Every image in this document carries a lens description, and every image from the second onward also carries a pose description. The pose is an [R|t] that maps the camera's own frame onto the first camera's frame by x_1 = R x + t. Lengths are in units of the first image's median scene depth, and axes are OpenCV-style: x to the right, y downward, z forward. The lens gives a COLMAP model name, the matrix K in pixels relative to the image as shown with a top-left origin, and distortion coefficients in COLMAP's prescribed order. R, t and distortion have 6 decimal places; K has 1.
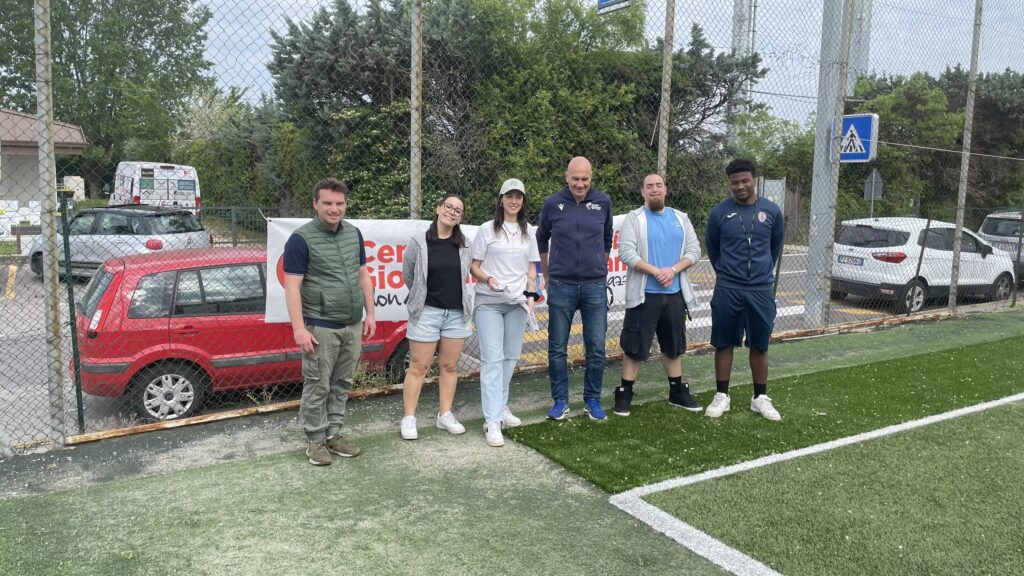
lens RADIAL K [[786.3, 0, 515.5], [0, 786.3, 284.0], [0, 0, 1]] dist [0.070878, -0.108909]
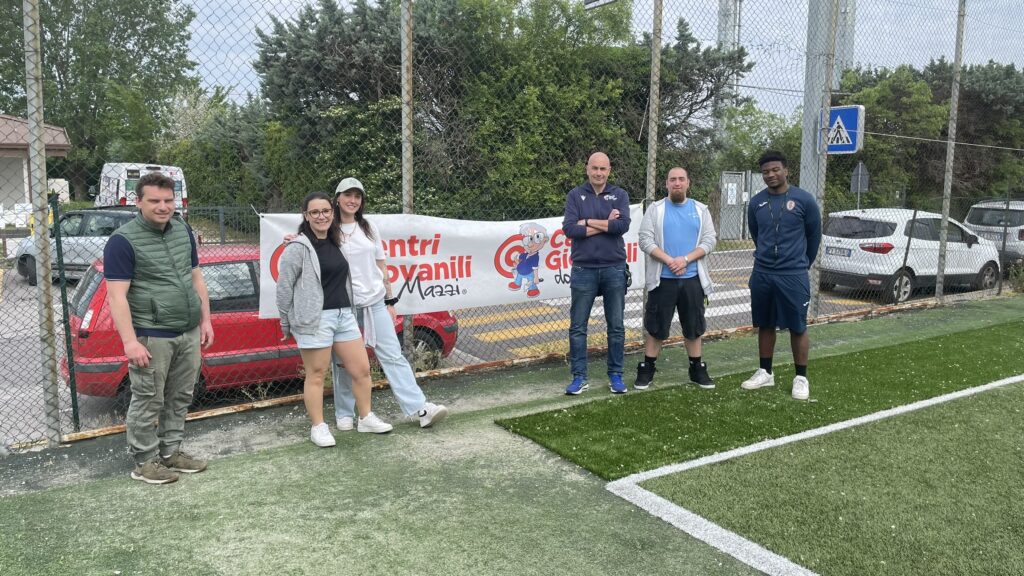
lens RADIAL K [[787.1, 0, 516.4], [0, 787.1, 285.7], [0, 0, 1]] dist [0.070084, -0.106880]
pose [[0.999791, -0.014245, 0.014642, -0.002562], [0.014175, 0.999888, 0.004829, 0.003434], [-0.014709, -0.004621, 0.999881, -0.003031]]
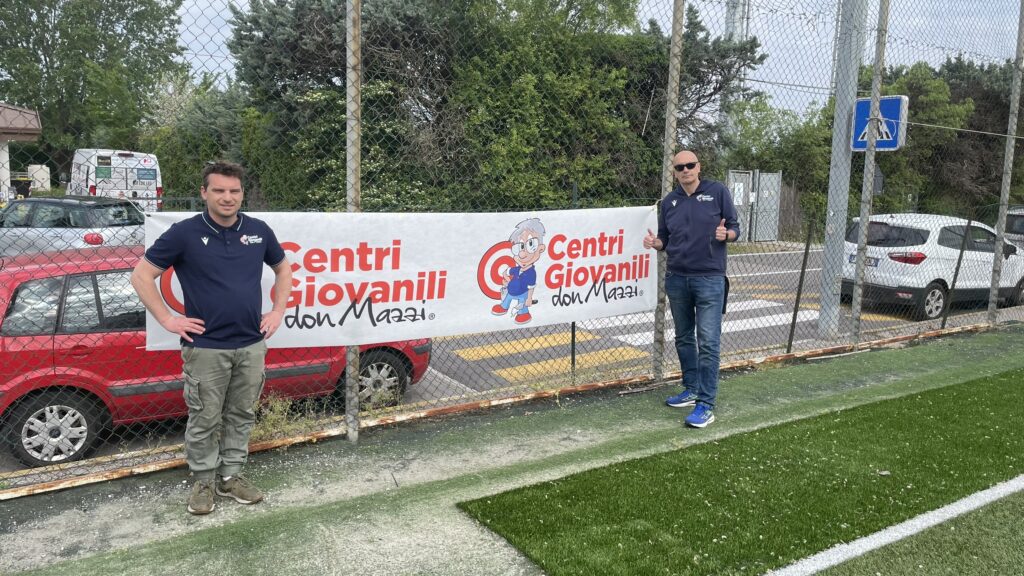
lens RADIAL K [[787.1, 0, 510.5], [0, 787.1, 284.3], [0, 0, 1]] dist [0.067607, -0.104911]
pose [[0.999914, 0.004917, 0.012148, 0.008399], [-0.005026, 0.999947, 0.009003, -0.011335], [-0.012103, -0.009064, 0.999886, 0.120947]]
